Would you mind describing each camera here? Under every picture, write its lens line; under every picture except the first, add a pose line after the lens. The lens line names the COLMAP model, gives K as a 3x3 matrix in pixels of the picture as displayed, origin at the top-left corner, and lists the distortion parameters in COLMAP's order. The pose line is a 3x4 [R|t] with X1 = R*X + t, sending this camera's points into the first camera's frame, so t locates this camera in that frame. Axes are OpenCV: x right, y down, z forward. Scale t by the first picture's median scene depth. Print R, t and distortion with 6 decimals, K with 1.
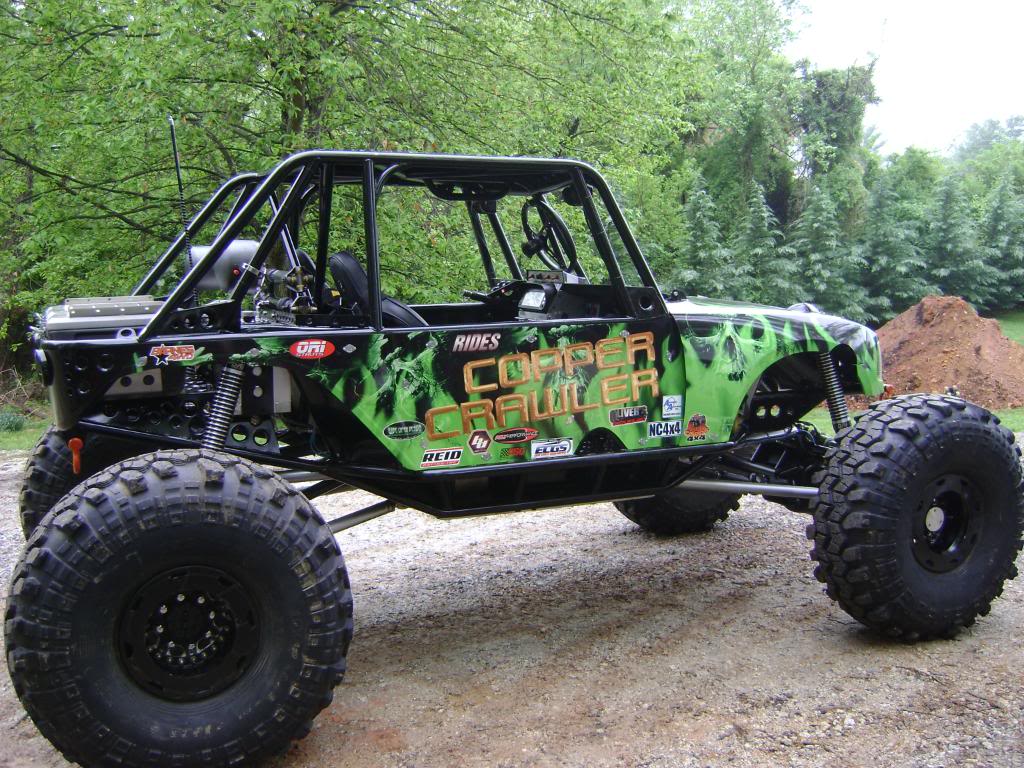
lens RADIAL K [[1030.2, 0, 513.0], [0, 1030.2, 384.8], [0, 0, 1]] dist [-0.114022, 0.000000]
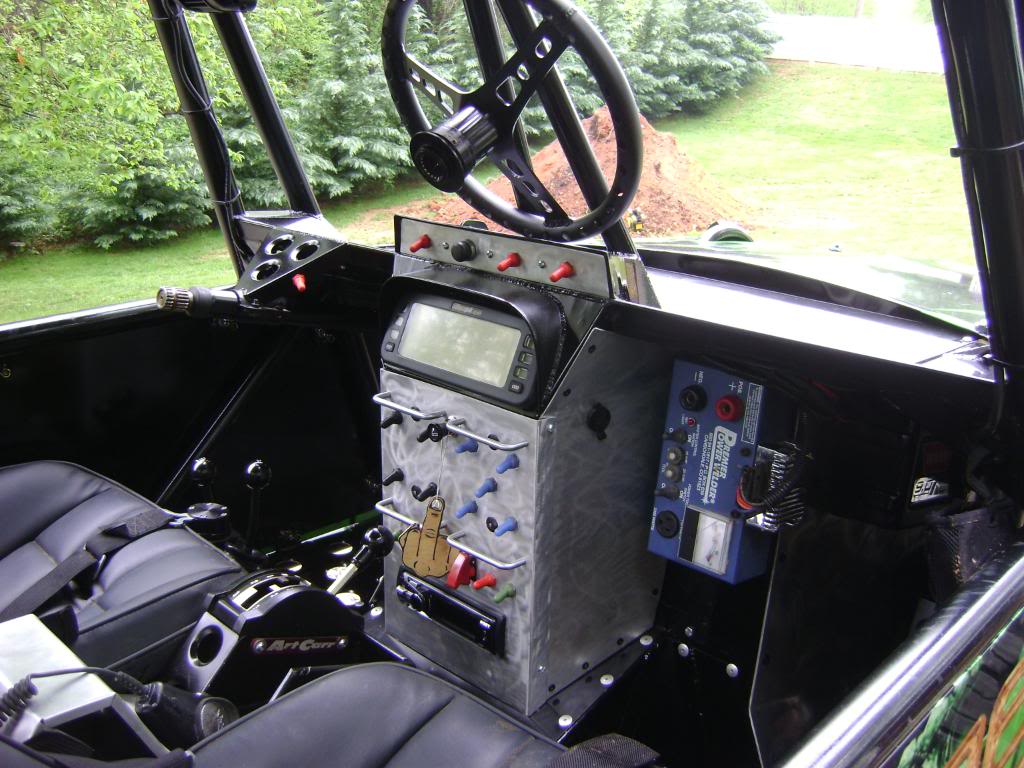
lens RADIAL K [[1030.2, 0, 512.6], [0, 1030.2, 383.2], [0, 0, 1]] dist [-0.114022, 0.000000]
pose [[0.933553, -0.099246, 0.344426, -0.008999], [0.034172, 0.981170, 0.190099, -0.018115], [-0.356807, -0.165697, 0.919366, 0.108872]]
